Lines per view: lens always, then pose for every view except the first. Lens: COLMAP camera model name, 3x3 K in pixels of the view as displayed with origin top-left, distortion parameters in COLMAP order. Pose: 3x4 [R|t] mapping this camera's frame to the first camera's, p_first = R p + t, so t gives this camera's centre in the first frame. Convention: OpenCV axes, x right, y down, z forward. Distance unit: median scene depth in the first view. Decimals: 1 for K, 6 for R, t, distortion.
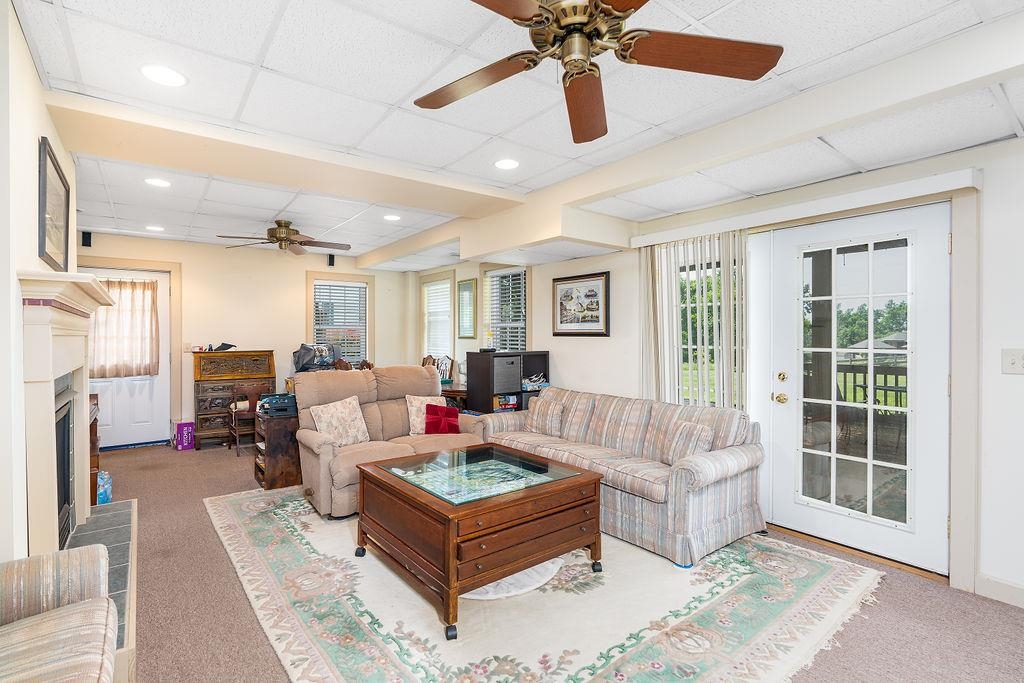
lens RADIAL K [[462.4, 0, 494.4], [0, 462.4, 340.2], [0, 0, 1]] dist [-0.024304, 0.010607]
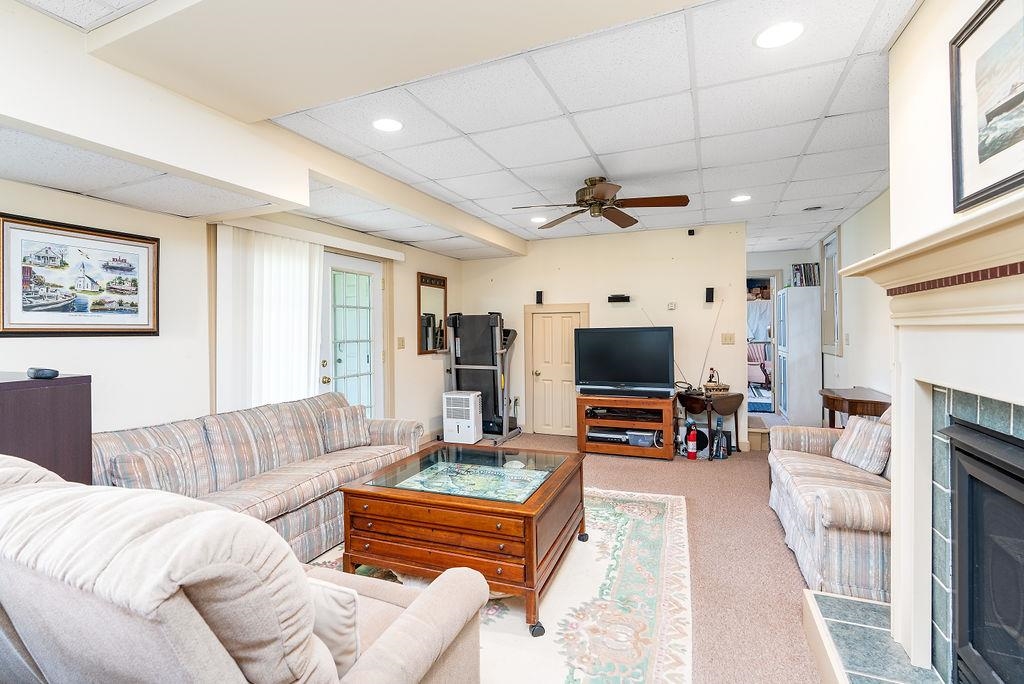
lens RADIAL K [[462.4, 0, 494.4], [0, 462.4, 340.7], [0, 0, 1]] dist [-0.024304, 0.010607]
pose [[-0.473242, -0.012179, 0.880848, -0.555272], [0.018936, 0.999533, 0.023994, -0.007295], [-0.880729, 0.028035, -0.472790, 0.865074]]
